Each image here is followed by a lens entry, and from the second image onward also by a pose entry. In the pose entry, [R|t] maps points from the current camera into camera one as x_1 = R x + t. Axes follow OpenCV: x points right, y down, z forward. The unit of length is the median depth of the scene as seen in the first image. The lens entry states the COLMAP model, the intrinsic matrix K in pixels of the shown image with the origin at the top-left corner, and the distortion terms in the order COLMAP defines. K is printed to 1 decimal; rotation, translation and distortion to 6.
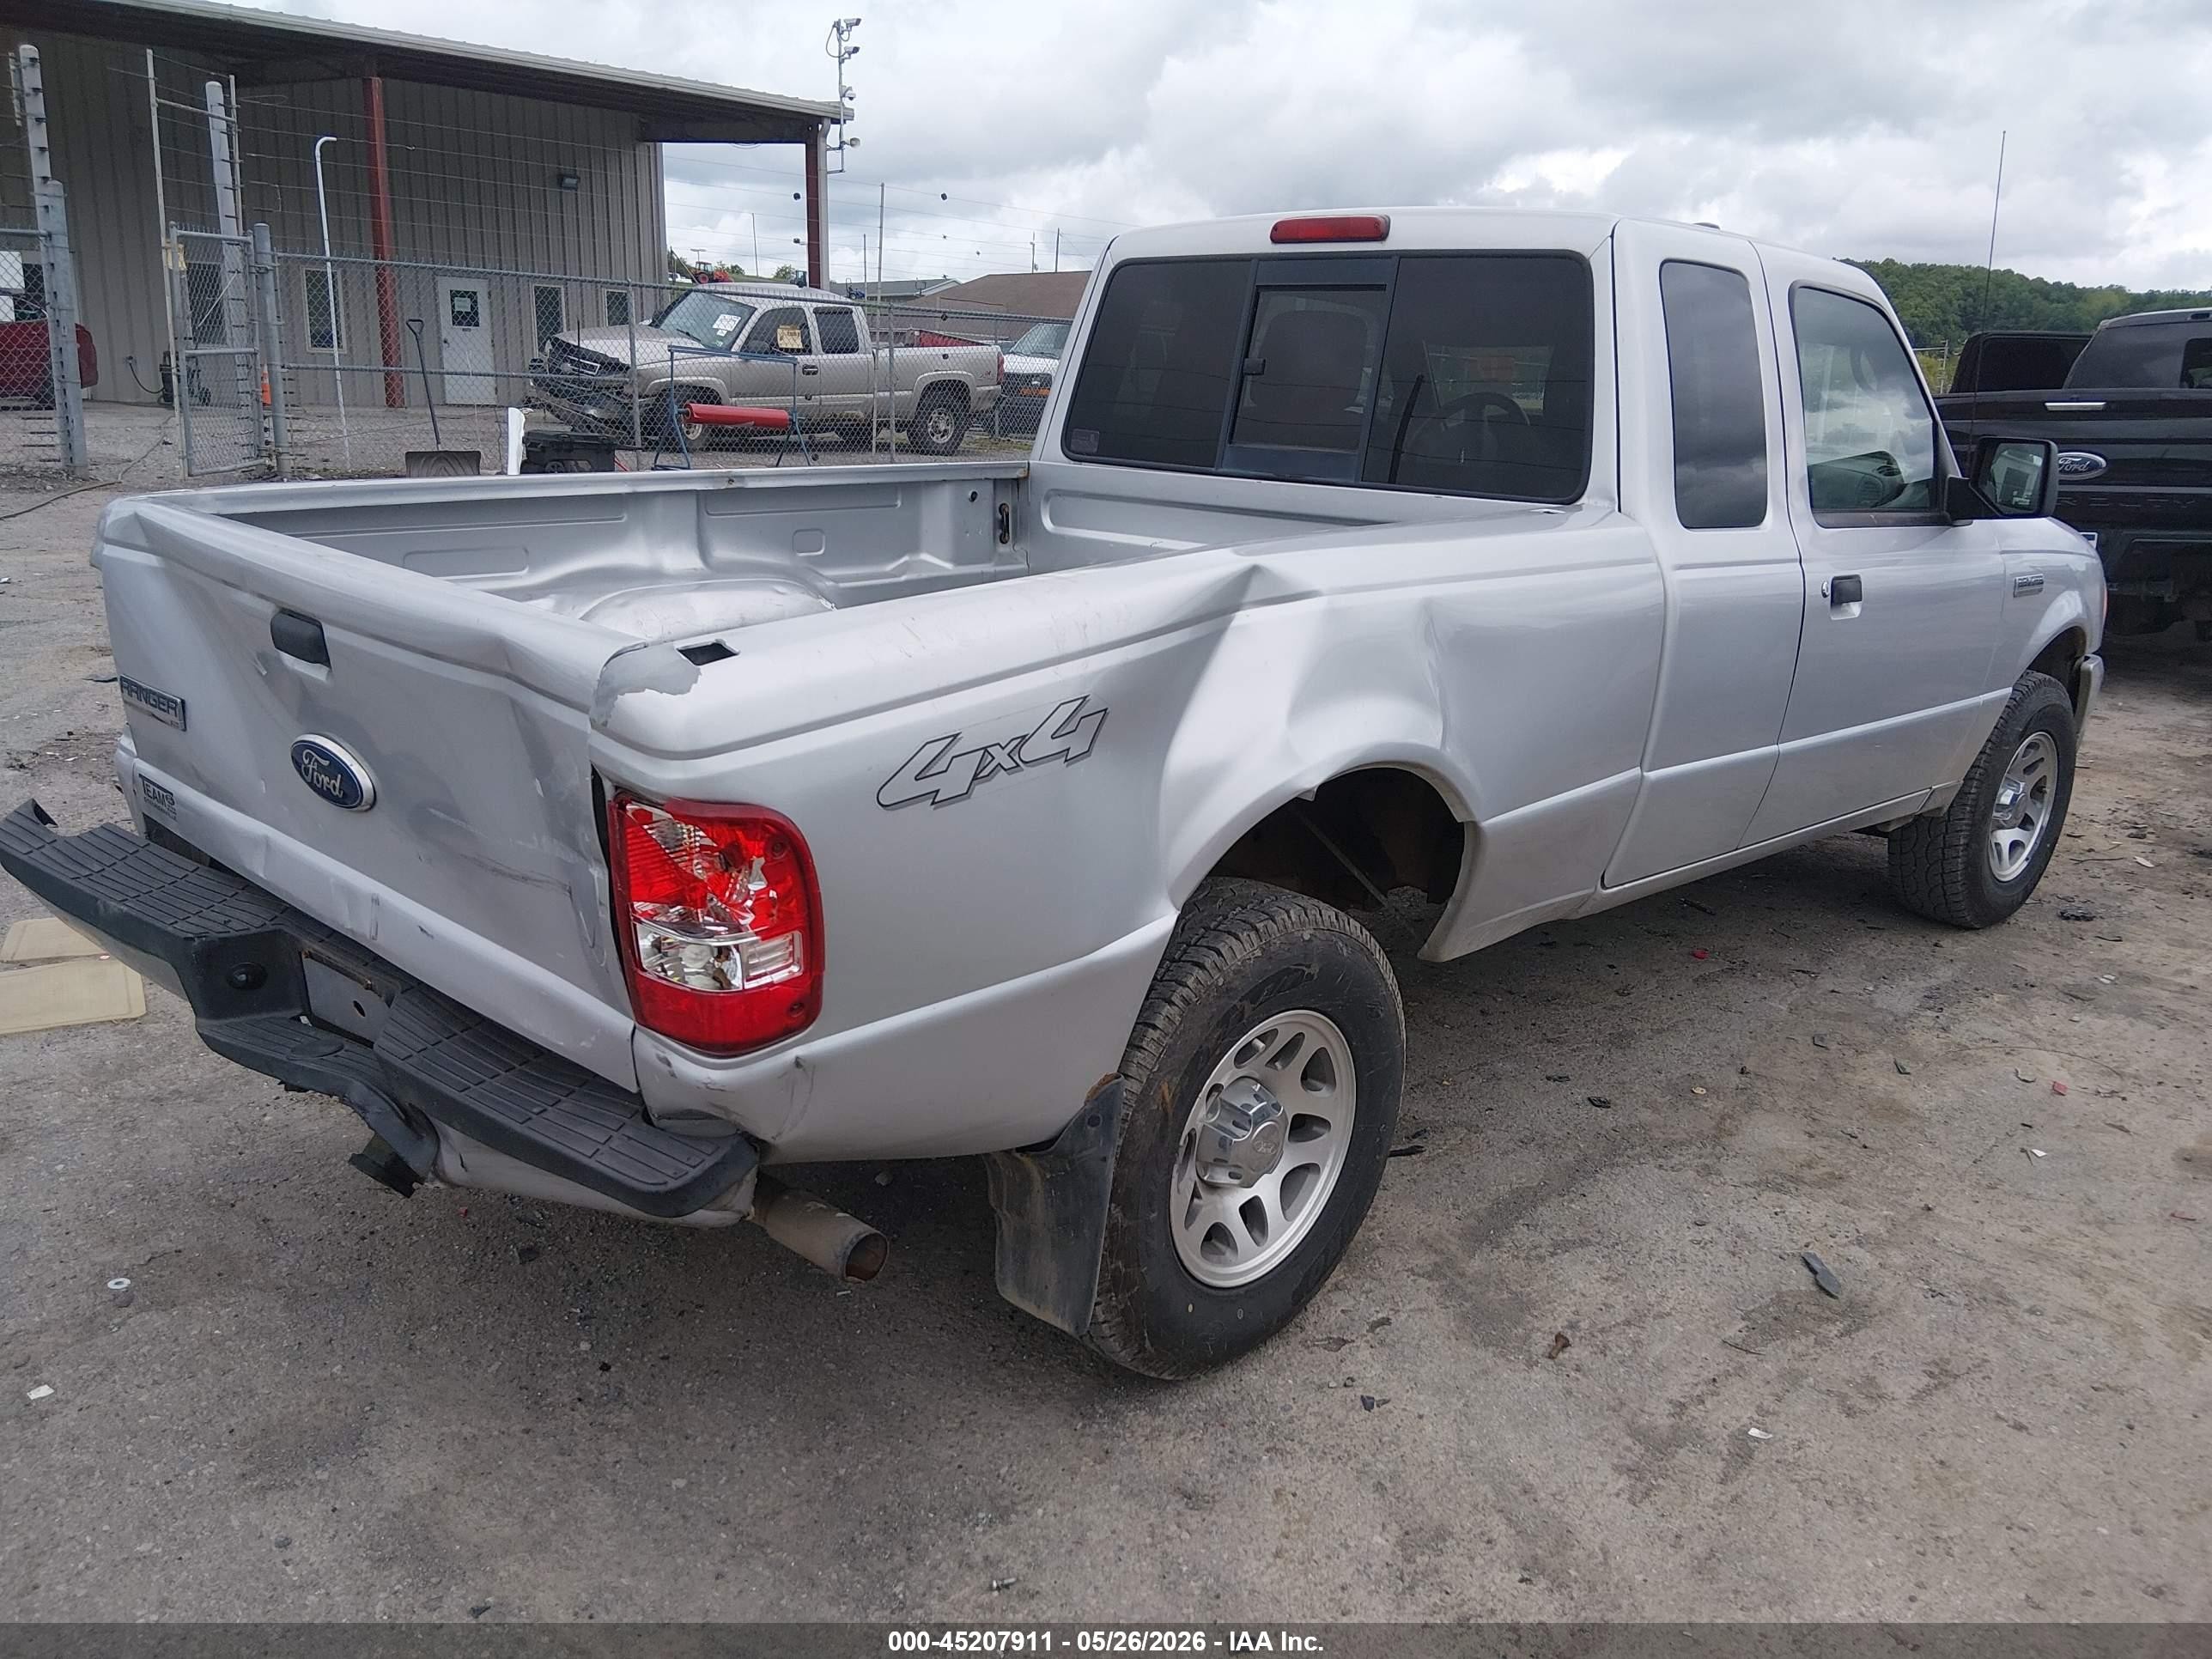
lens RADIAL K [[1688.0, 0, 1106.0], [0, 1688.0, 829.5], [0, 0, 1]] dist [0.071435, -0.128396]
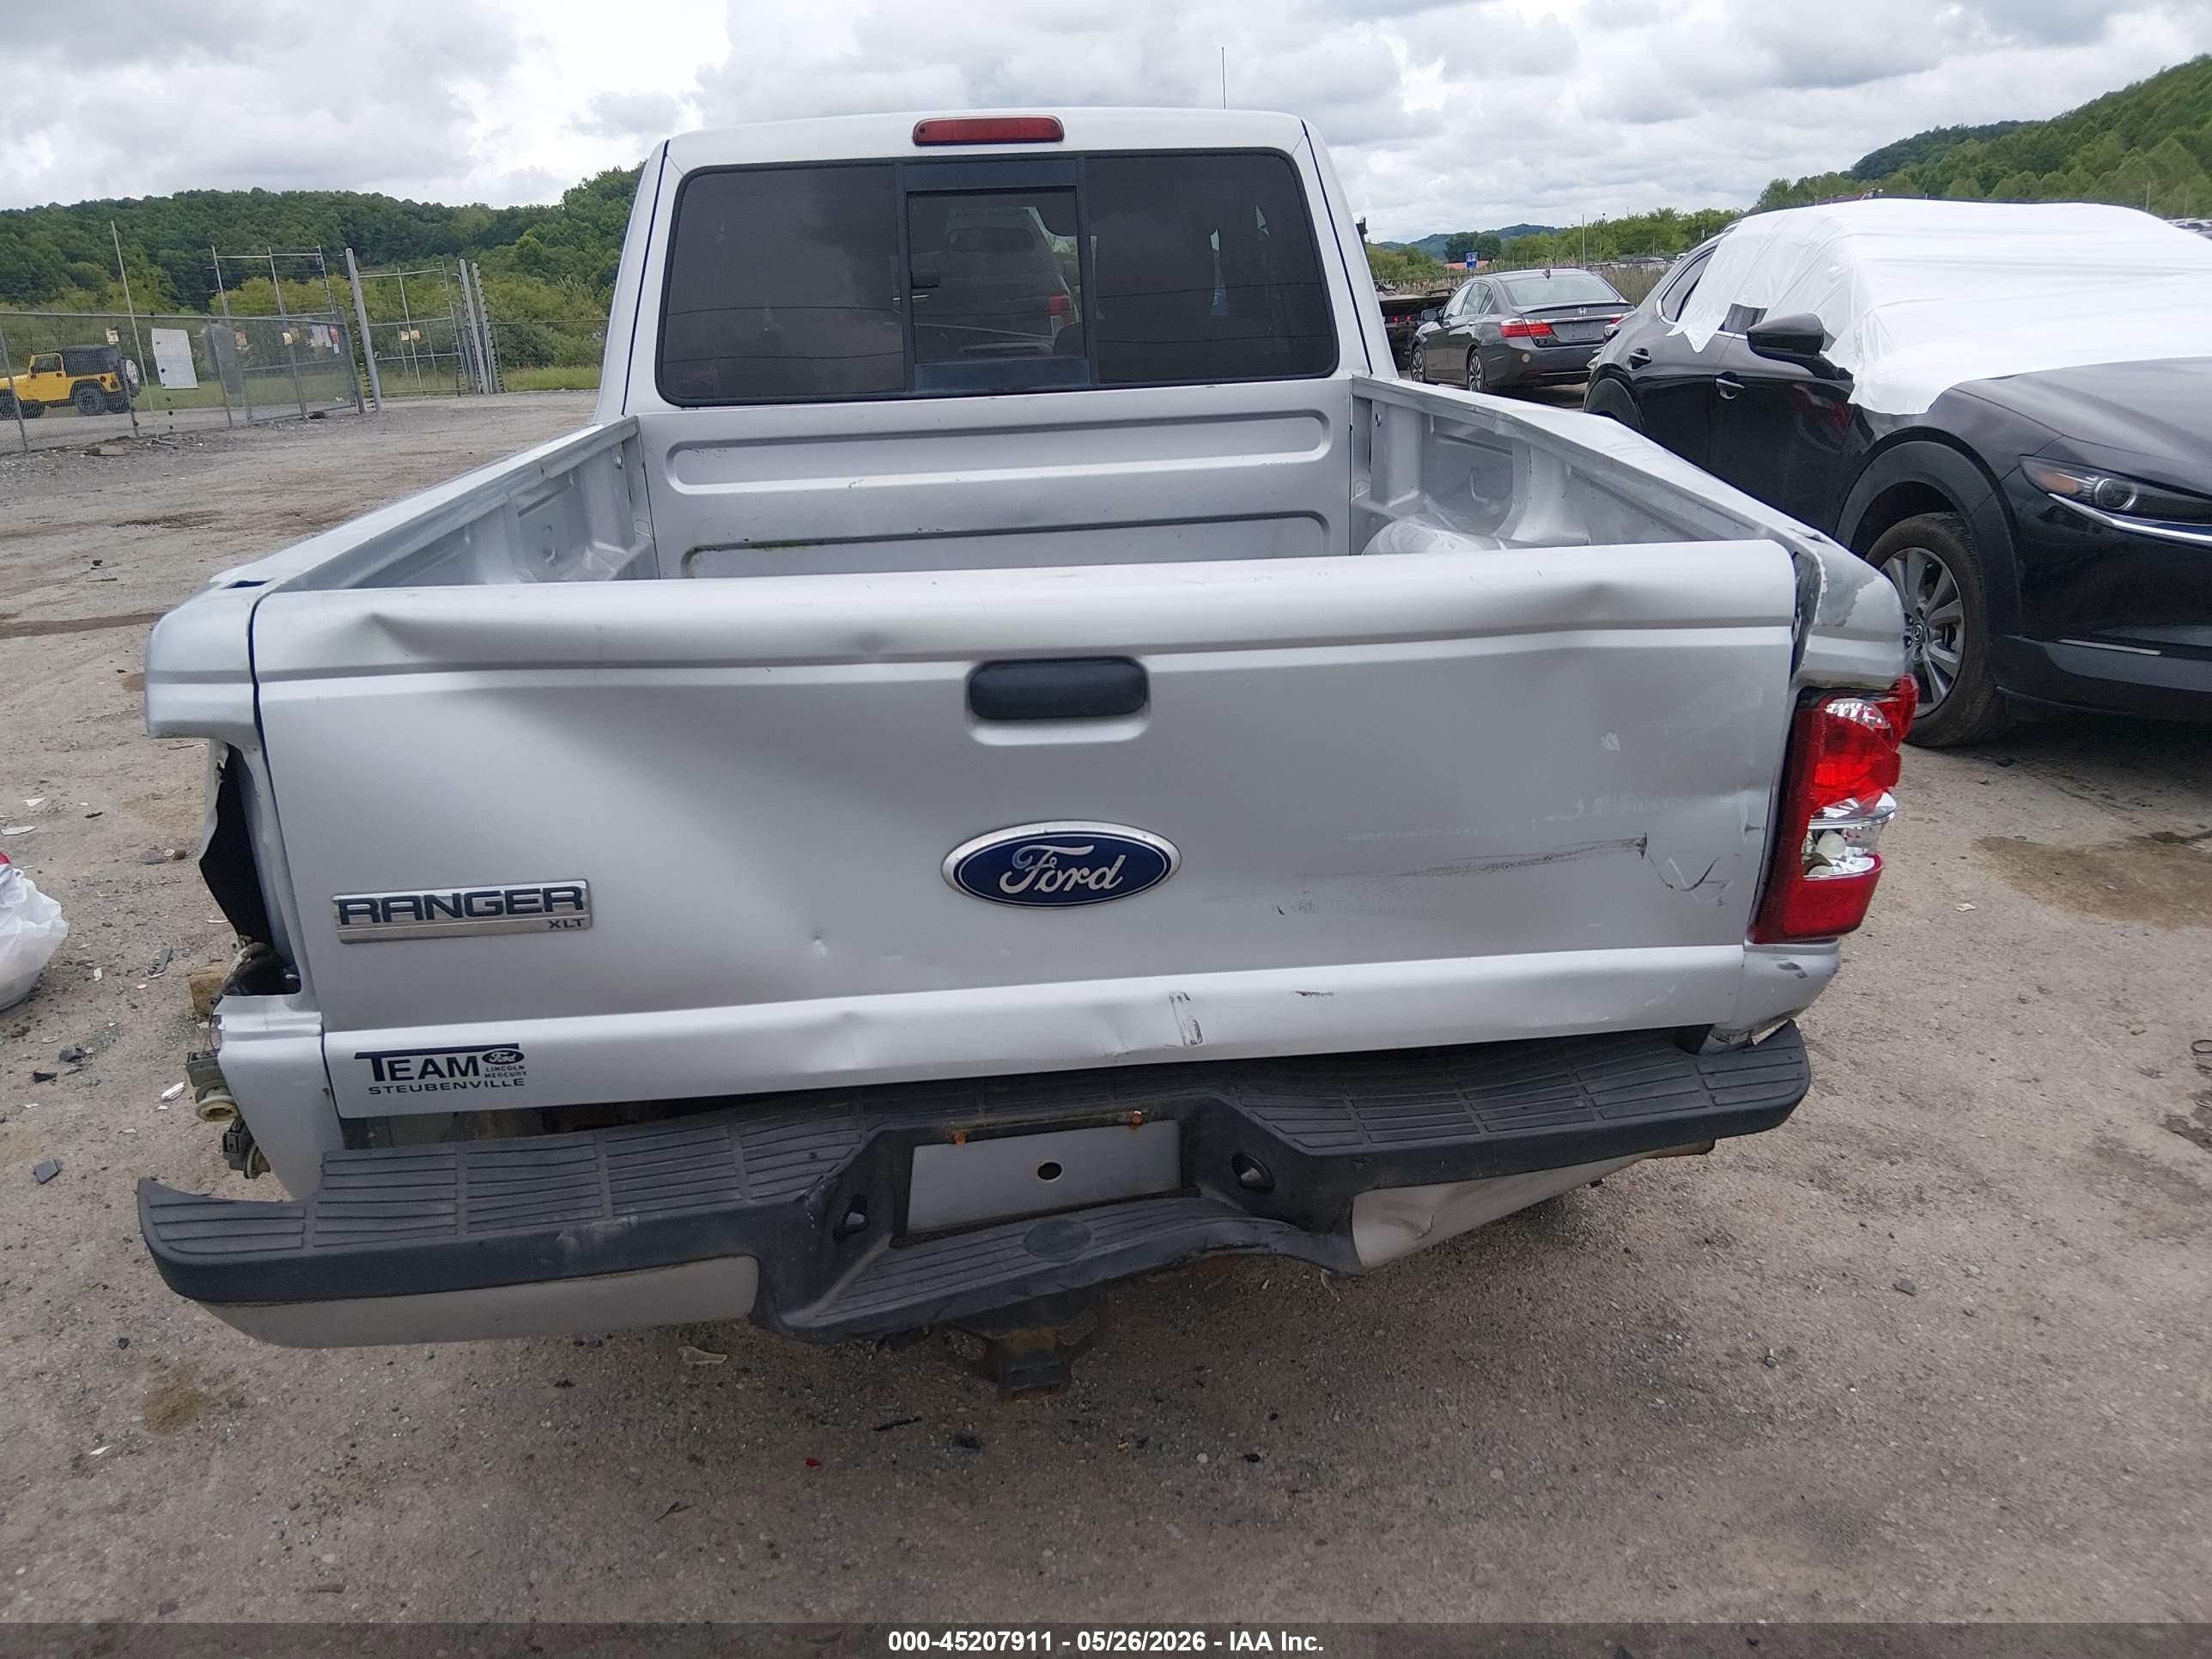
lens RADIAL K [[1688.0, 0, 1106.0], [0, 1688.0, 829.5], [0, 0, 1]] dist [0.071435, -0.128396]
pose [[0.650554, -0.287972, 0.702745, -0.601321], [0.260993, 0.953739, 0.149214, -0.095706], [-0.713205, 0.086340, 0.695618, 0.298685]]
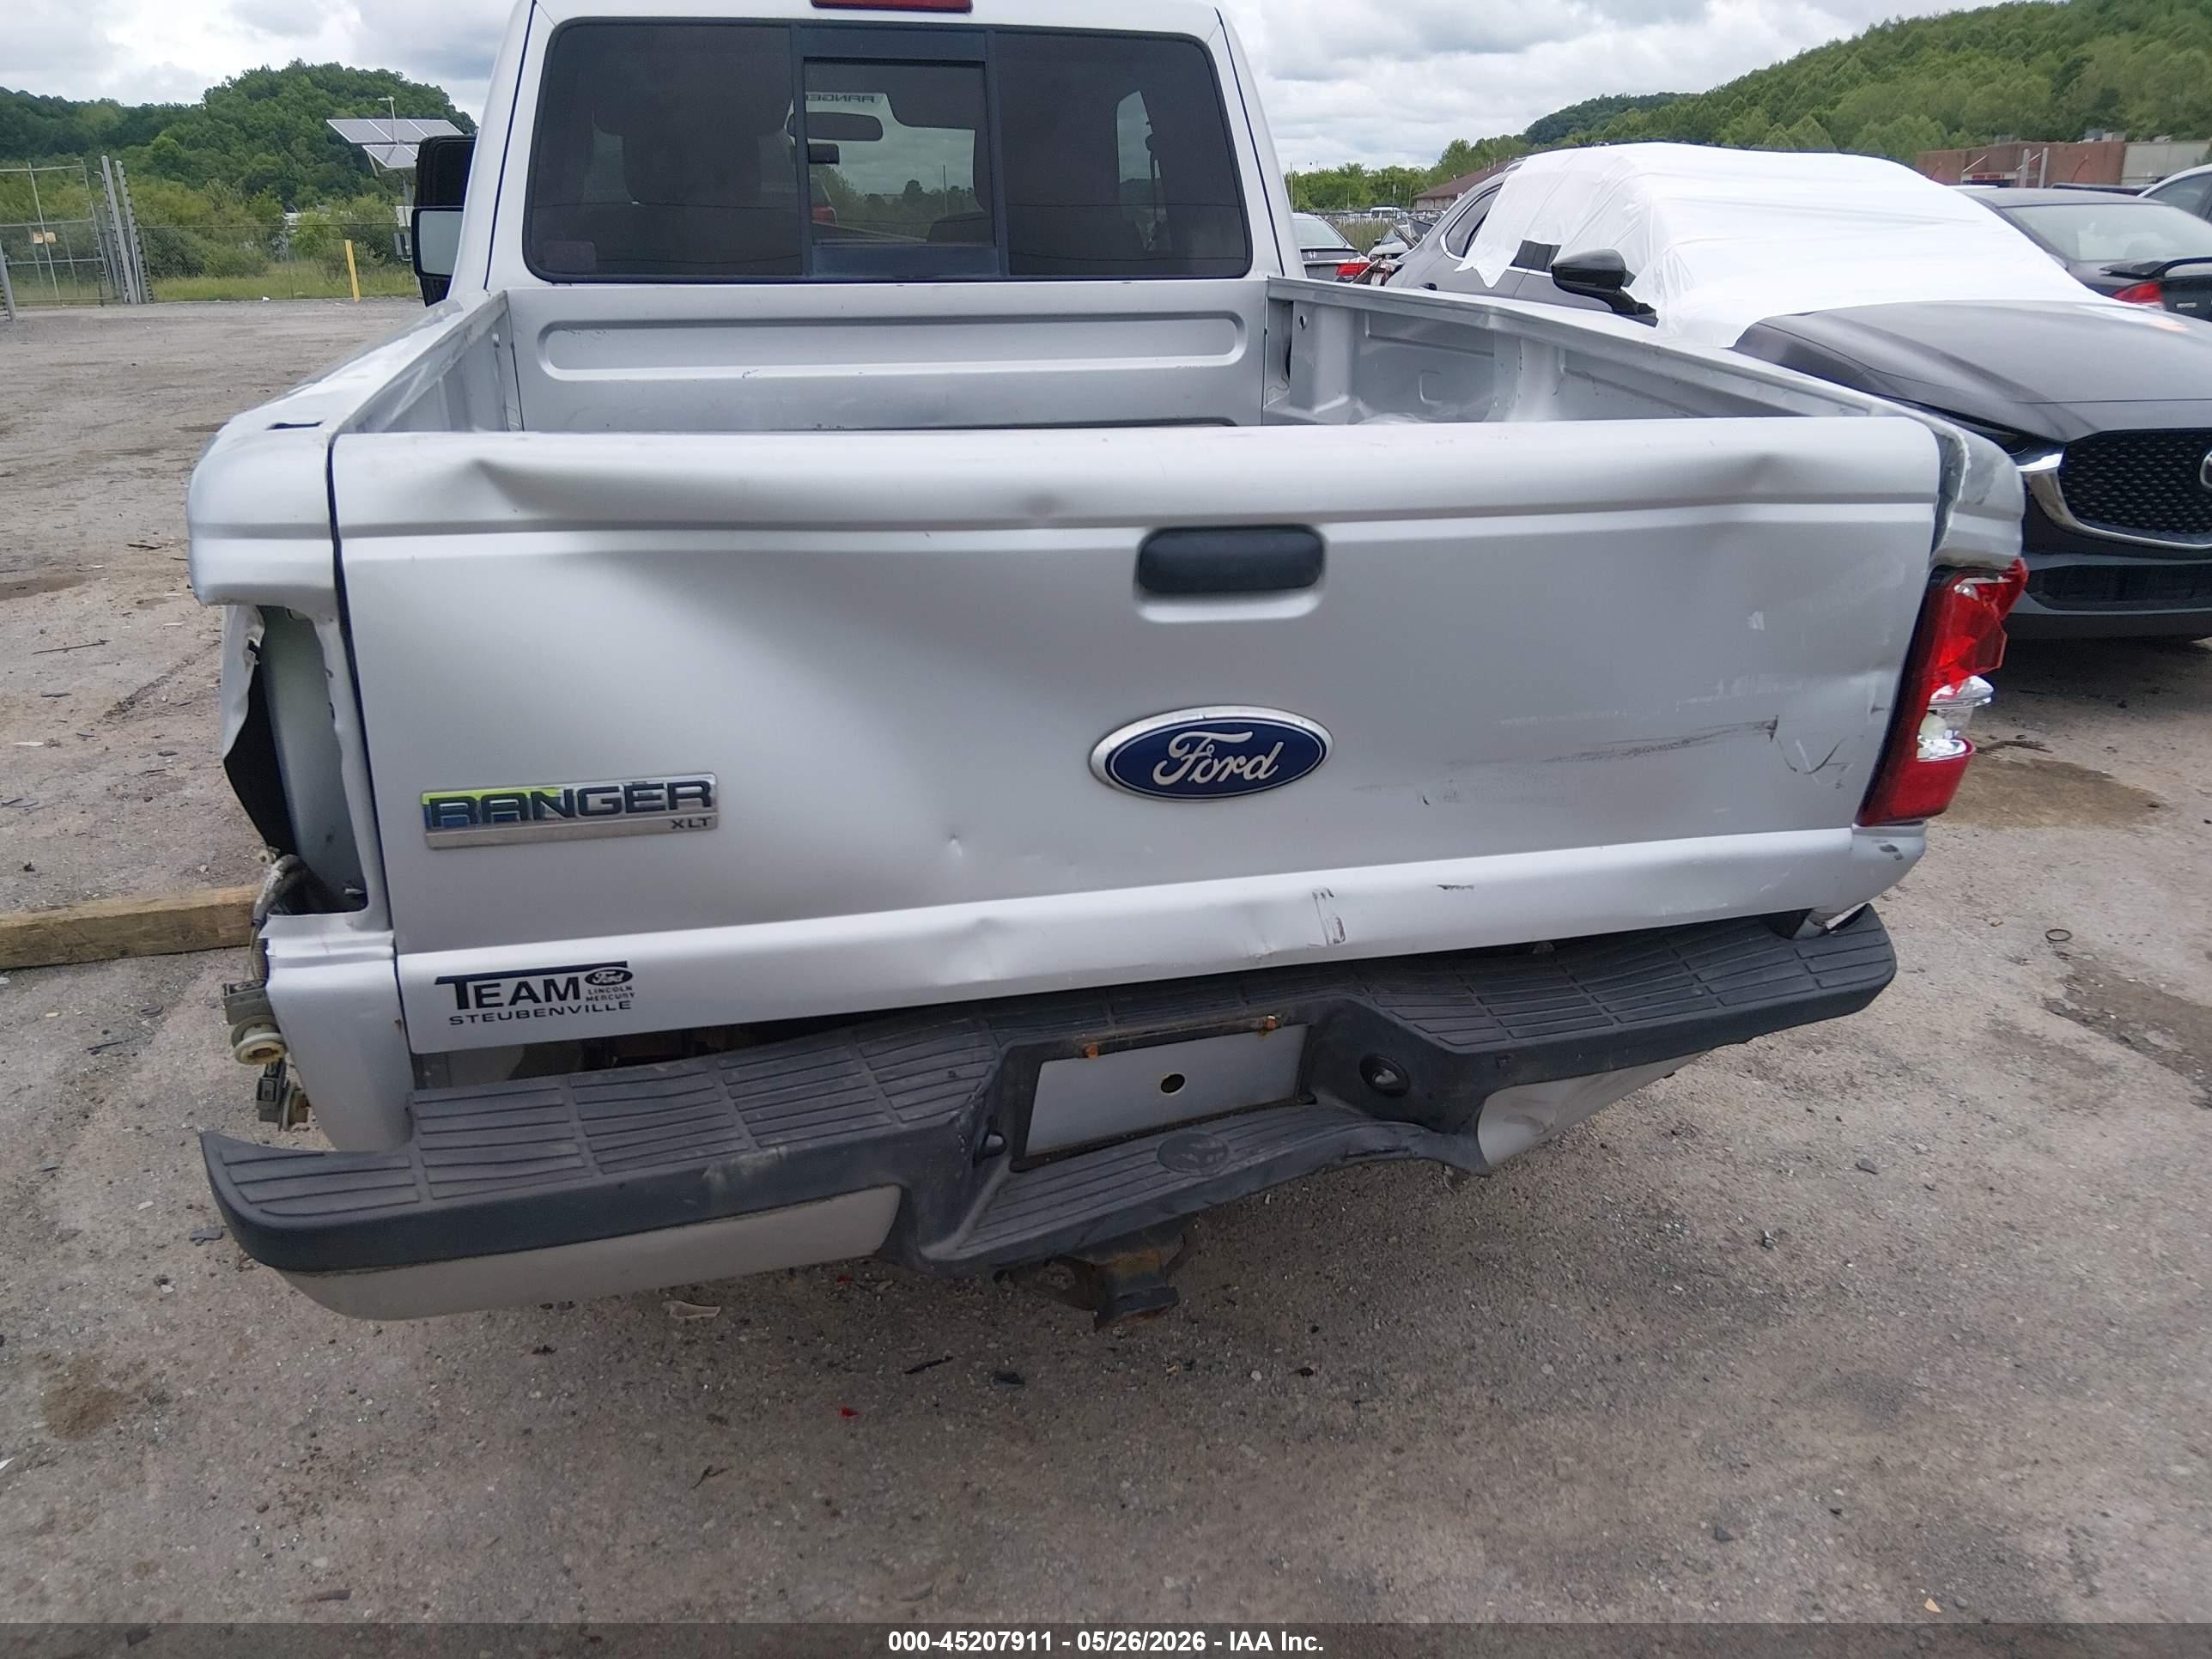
lens RADIAL K [[1682.5, 0, 1111.7], [0, 1682.5, 832.4], [0, 0, 1]] dist [0.072357, -0.123338]
pose [[0.514496, -0.324225, 0.793834, -0.647895], [0.243846, 0.942861, 0.227051, -0.105549], [-0.822091, 0.076756, 0.564159, 0.410727]]
